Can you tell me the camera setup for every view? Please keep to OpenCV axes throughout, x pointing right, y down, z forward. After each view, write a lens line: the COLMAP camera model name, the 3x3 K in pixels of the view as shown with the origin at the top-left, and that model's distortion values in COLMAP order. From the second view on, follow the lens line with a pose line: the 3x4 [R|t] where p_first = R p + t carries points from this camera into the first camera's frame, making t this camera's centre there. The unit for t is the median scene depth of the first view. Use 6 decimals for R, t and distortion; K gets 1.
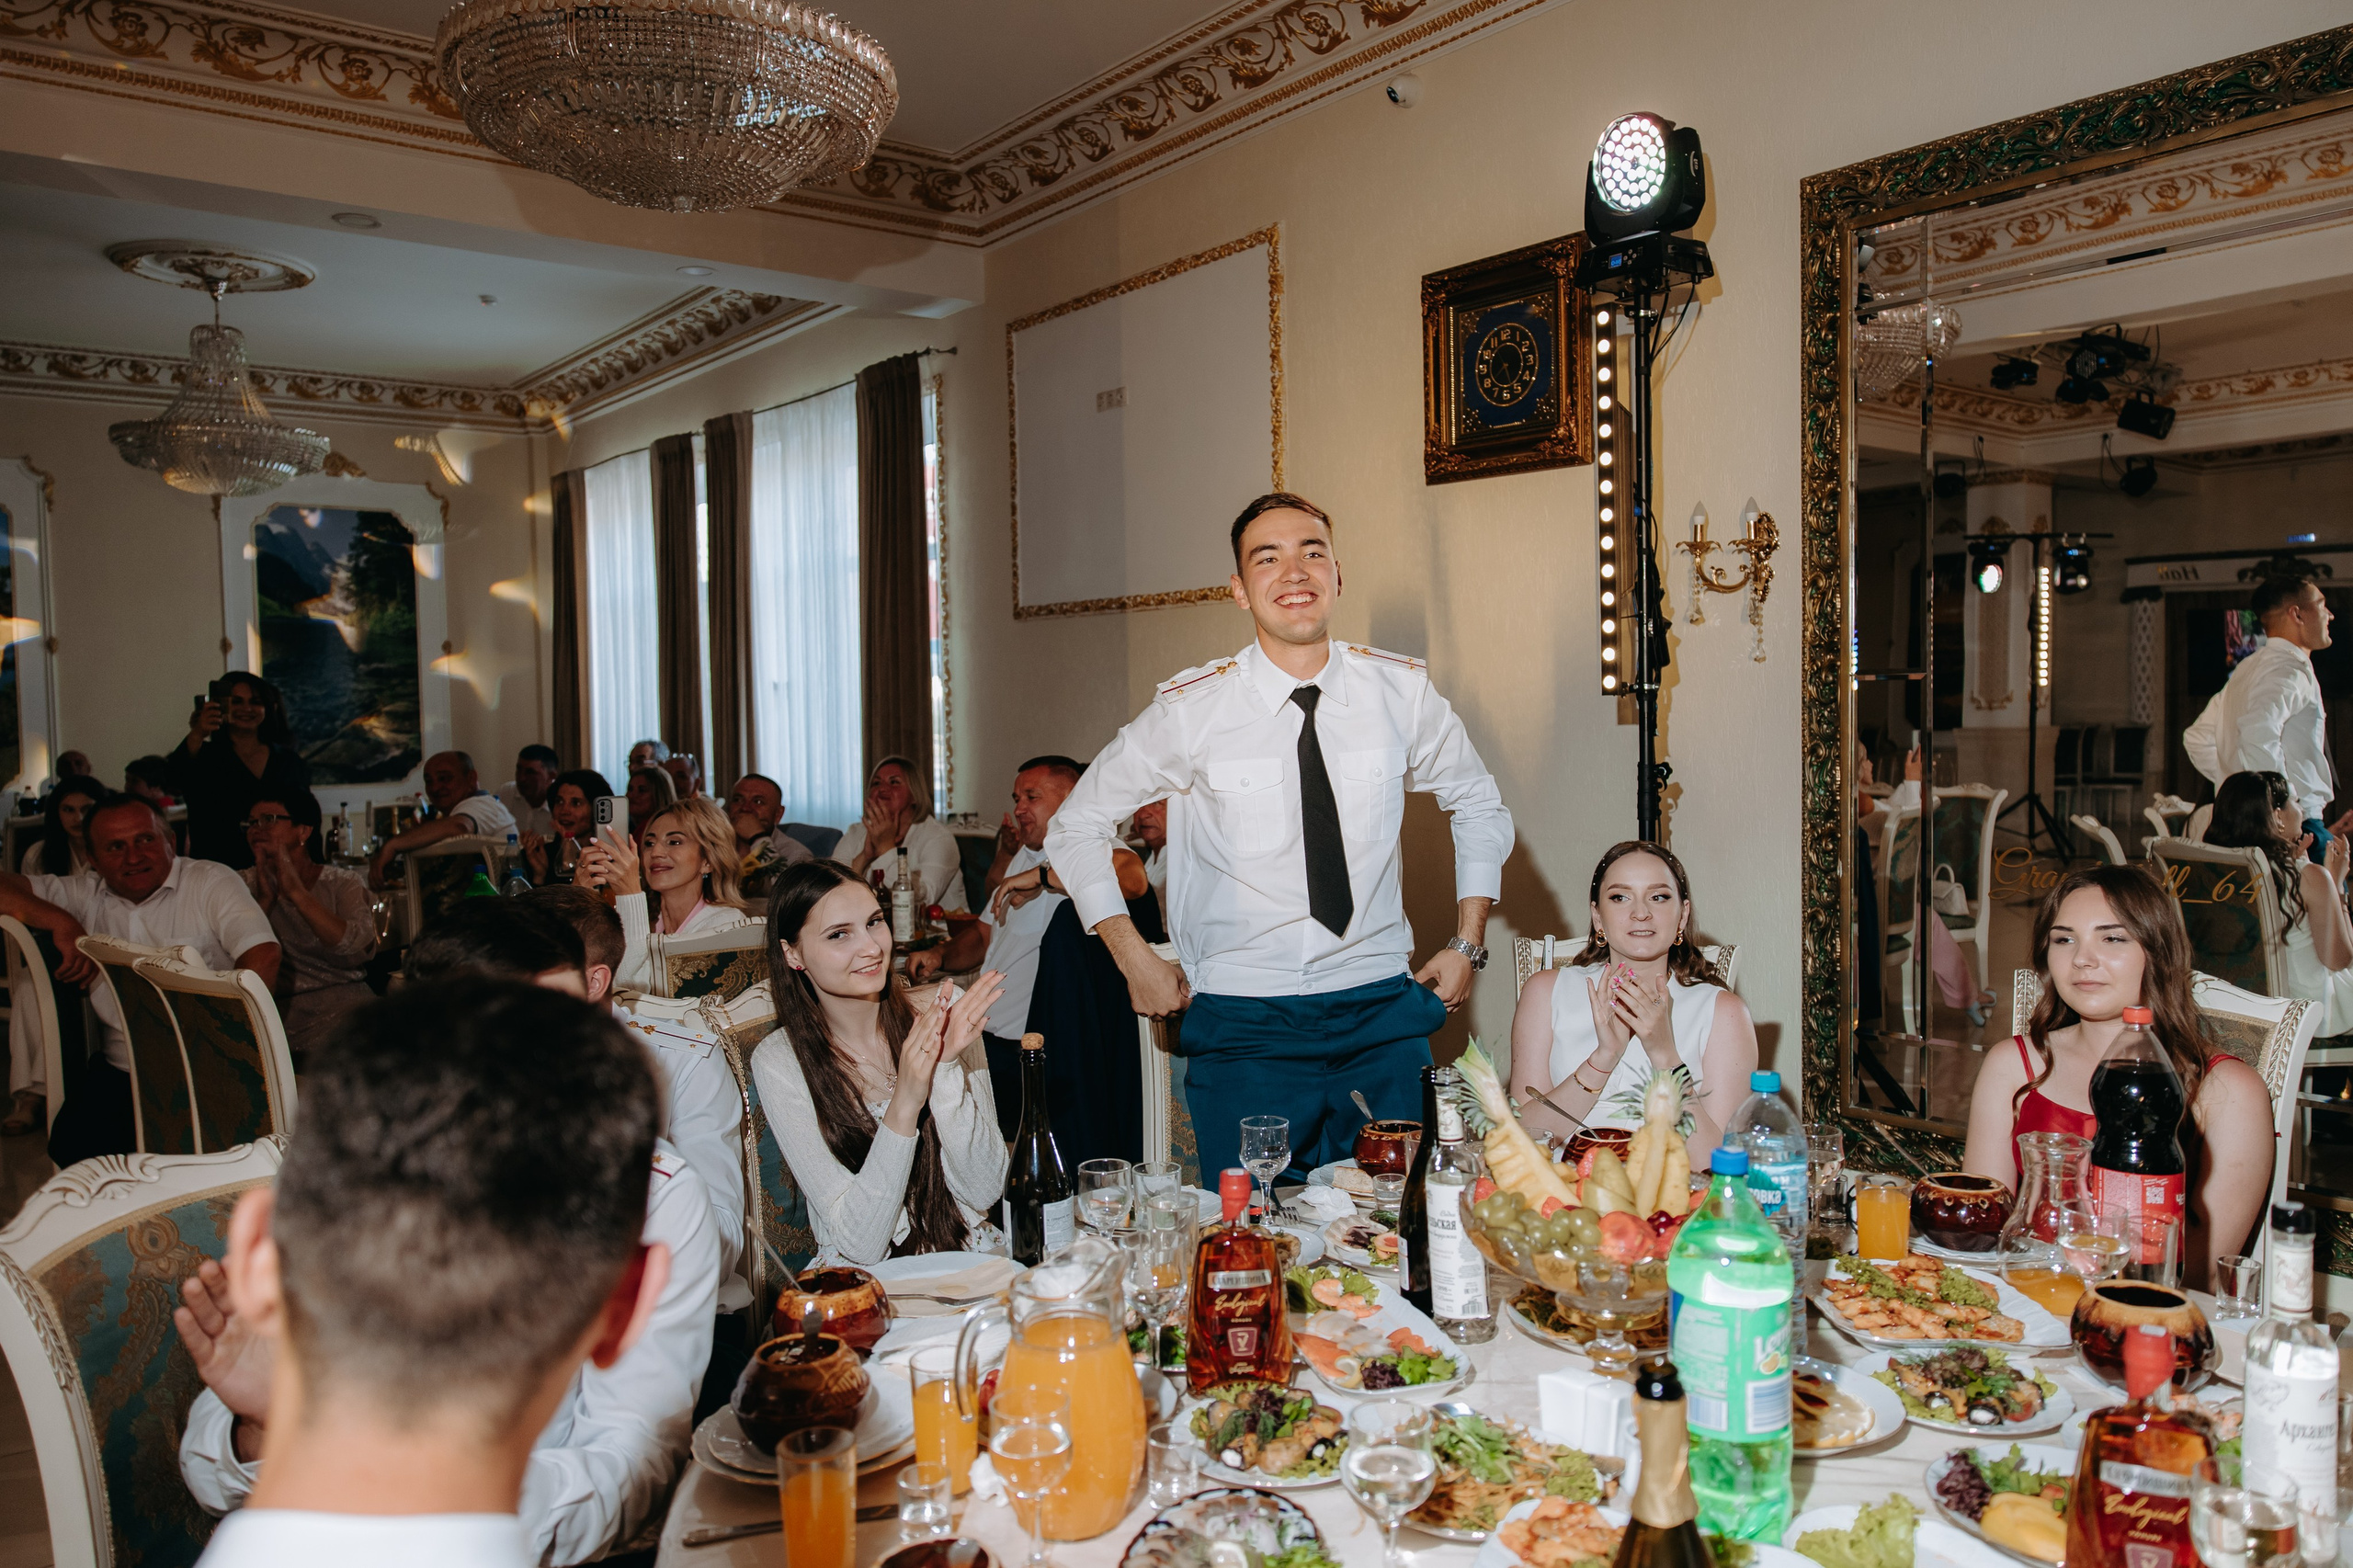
lens RADIAL K [[1665.1, 0, 1174.2], [0, 1665.1, 770.7], [0, 0, 1]] dist [-0.006979, -0.006015]
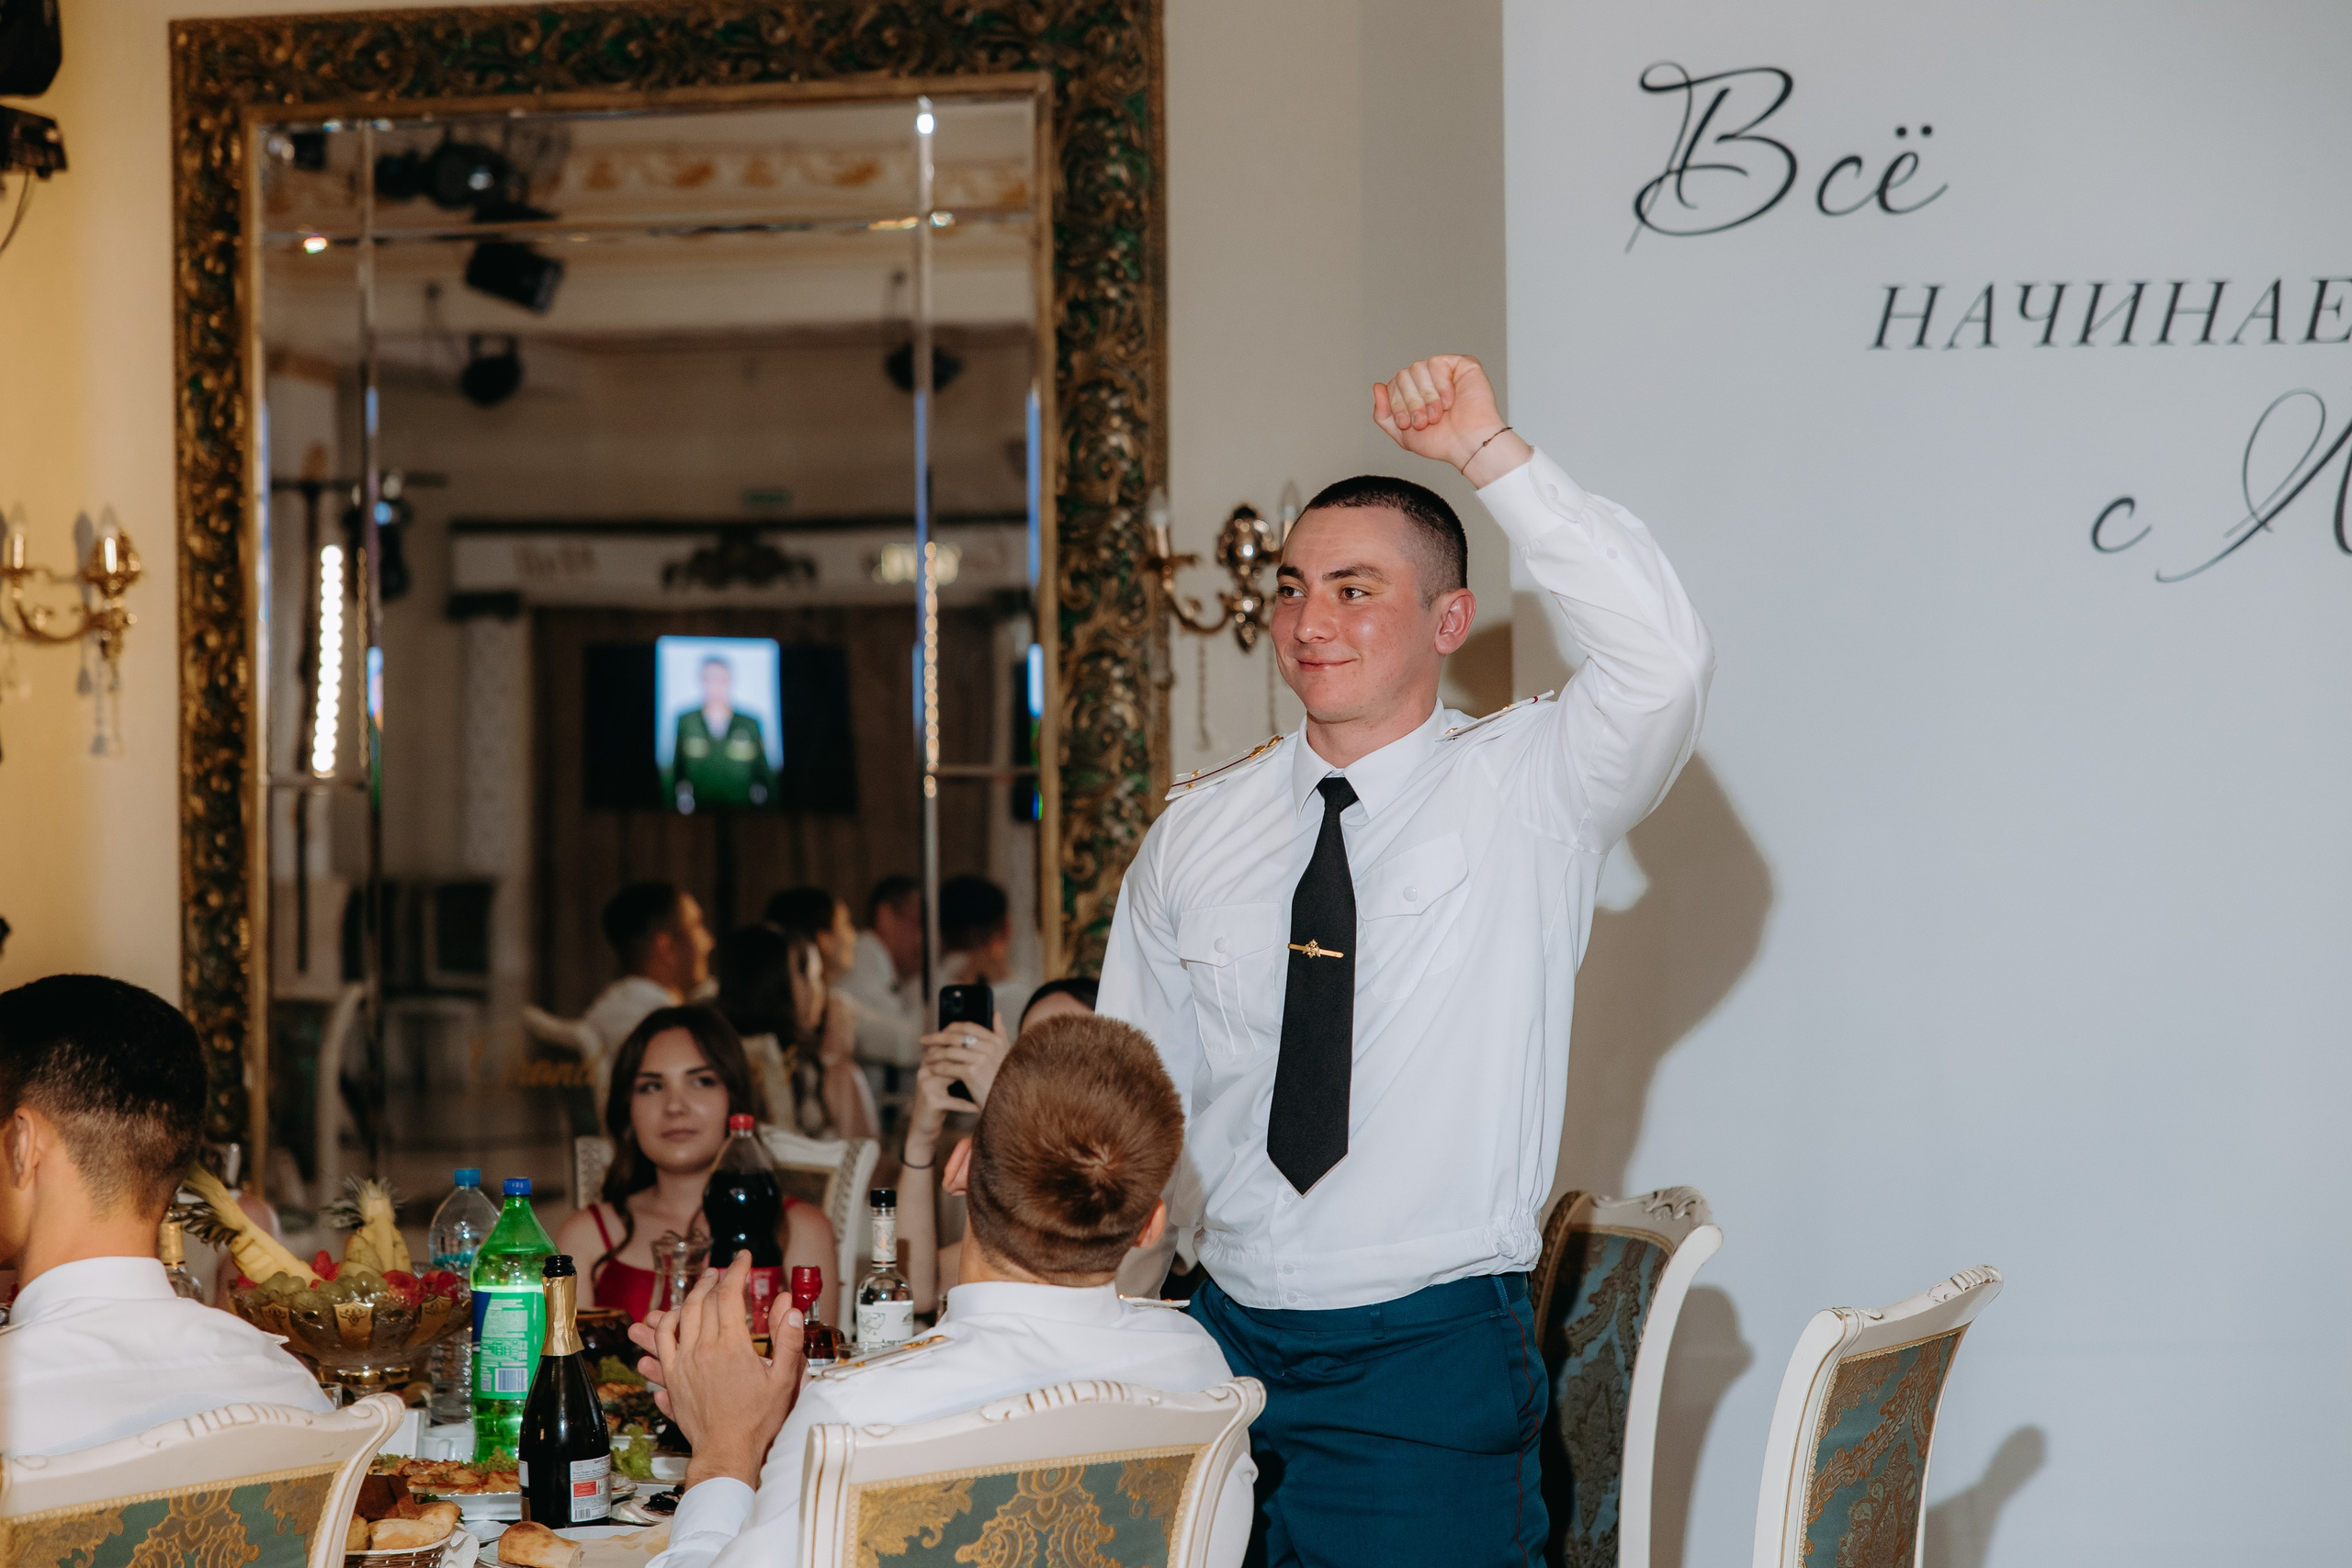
lens RADIAL K [[4801.6, 0, 1176.0], [0, 4801.6, 784.0], [0, 0, 1]] dist [0.050591, 0.433063]
pose [[0.771986, 0.005043, 0.635619, -0.519747], [0.027655, 0.998755, -0.041513, 0.032326], [-0.635038, 0.049625, 0.770886, -0.694686]]
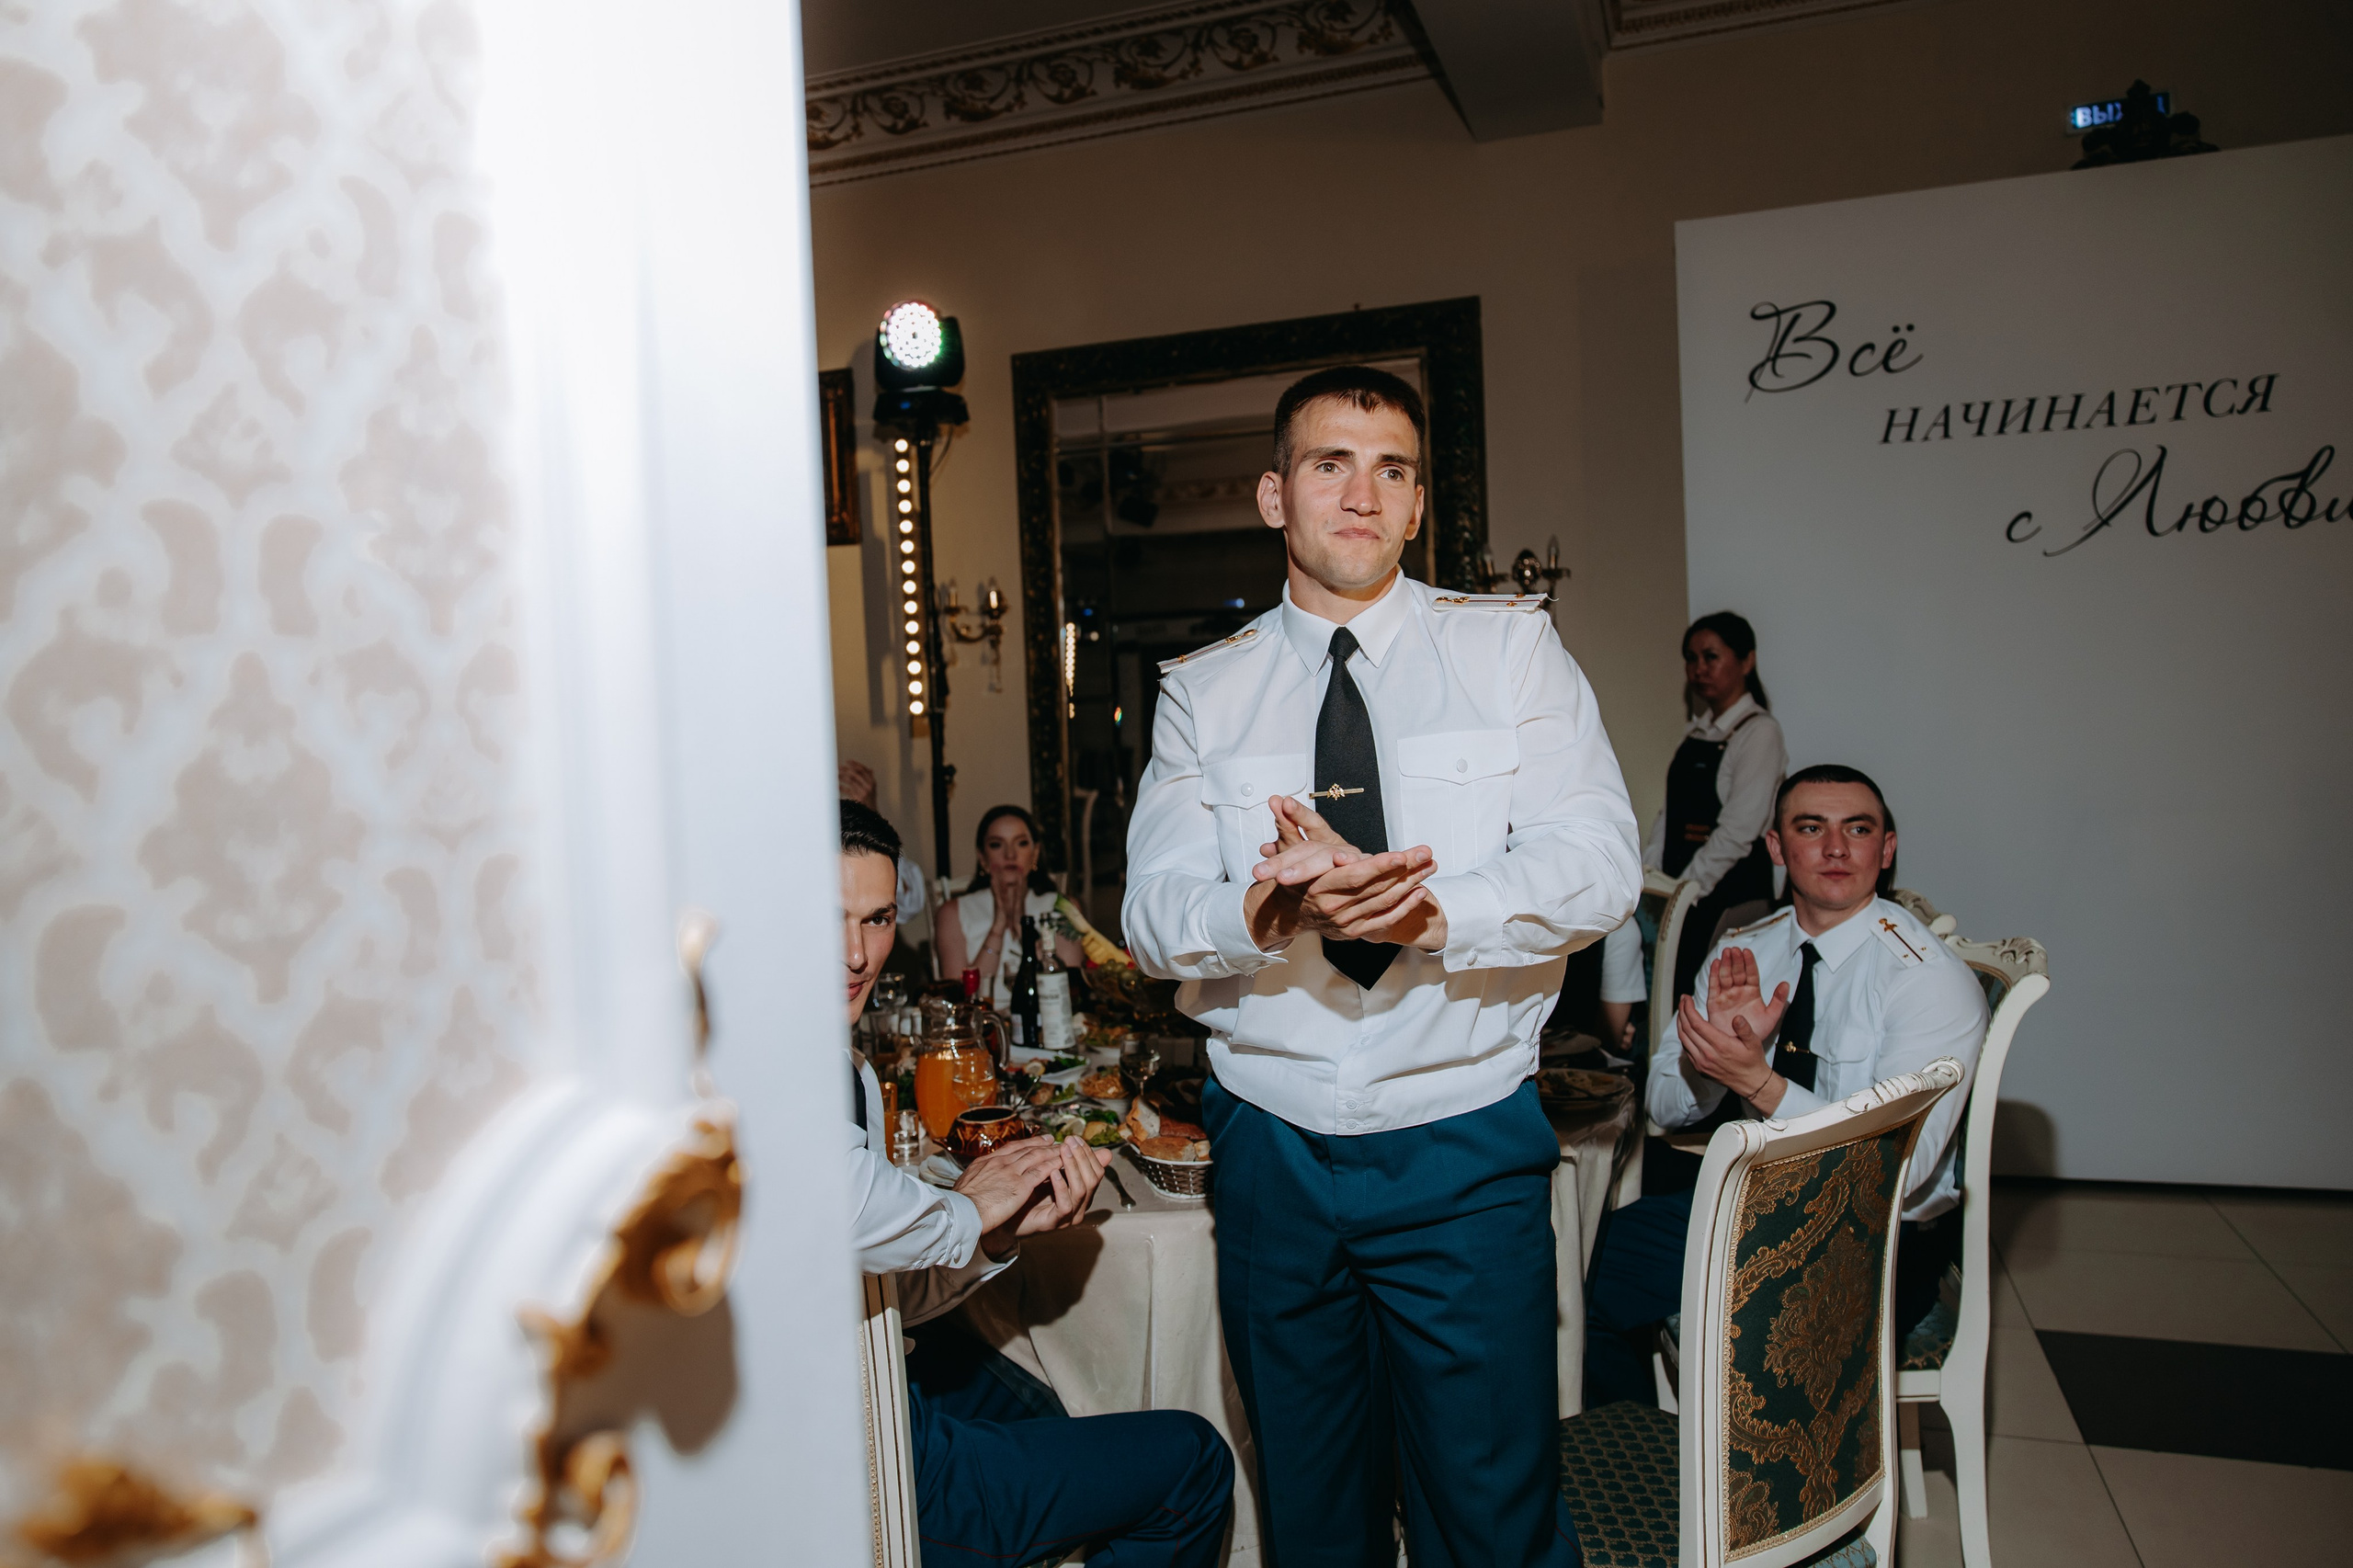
lens RADIAL K [[1634.0, 0, 1176.1], [0, 1634.0, 771.3], [0, 0, 1]] dist [0.023693, 0.001953]
pose [[0.833170, -0.040746, 0.551514, -0.295723], [0.056531, 0.998333, -0.011645, 0.025712], [-0.550120, 0.040880, 0.834084, -0.236443]]
